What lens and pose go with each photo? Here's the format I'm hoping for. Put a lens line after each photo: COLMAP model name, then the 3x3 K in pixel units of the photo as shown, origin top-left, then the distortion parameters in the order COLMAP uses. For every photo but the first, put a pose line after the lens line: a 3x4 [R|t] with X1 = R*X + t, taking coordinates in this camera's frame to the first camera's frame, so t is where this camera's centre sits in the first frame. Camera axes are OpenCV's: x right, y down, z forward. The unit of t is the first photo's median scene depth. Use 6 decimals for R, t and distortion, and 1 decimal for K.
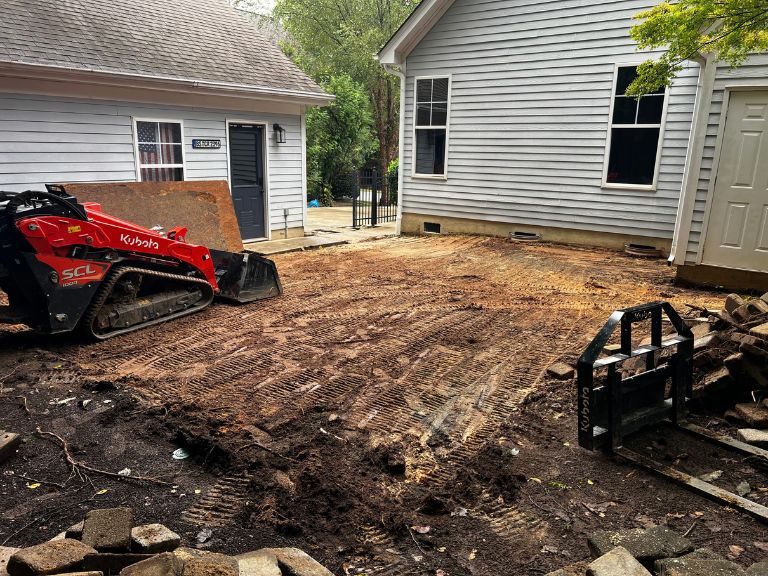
lens RADIAL K [[586.4, 0, 381.2], [0, 586.4, 290.0], [0, 0, 1]] dist [0.038917, -0.059157]
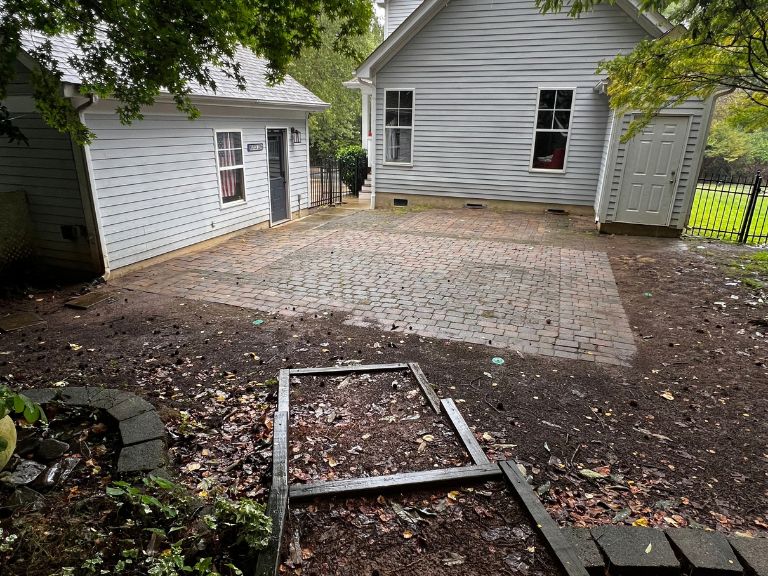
lens RADIAL K [[492.0, 0, 382.7], [0, 492.0, 287.0], [0, 0, 1]] dist [-0.024835, 0.018221]
pose [[0.951372, -0.102615, 0.290451, -0.372960], [0.076693, 0.992098, 0.099298, -0.037179], [-0.298345, -0.072193, 0.951724, -0.087898]]
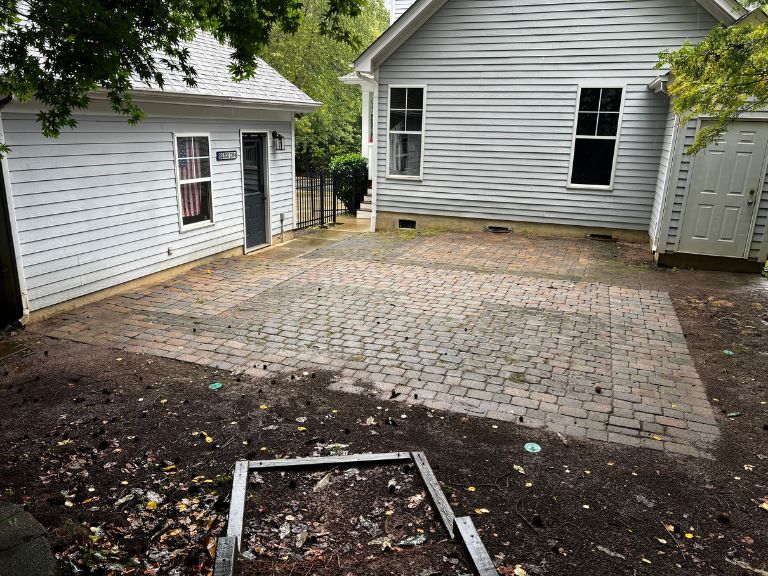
lens RADIAL K [[586.4, 0, 383.0], [0, 586.4, 290.1], [0, 0, 1]] dist [0.038917, -0.059157]
pose [[0.954382, -0.078161, 0.288178, -0.350563], [0.066227, 0.996503, 0.050948, -0.053250], [-0.291152, -0.029539, 0.956221, -0.041748]]
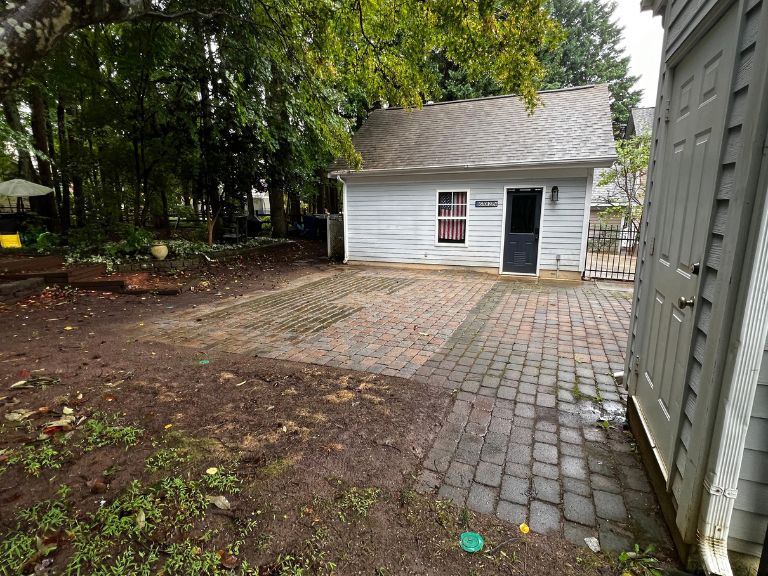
lens RADIAL K [[397.9, 0, 380.6], [0, 397.9, 289.9], [0, 0, 1]] dist [-0.004234, -0.000210]
pose [[0.244156, 0.178139, -0.953234, 0.641701], [-0.216965, 0.968099, 0.125345, -0.105121], [0.945153, 0.176214, 0.275017, 0.509361]]
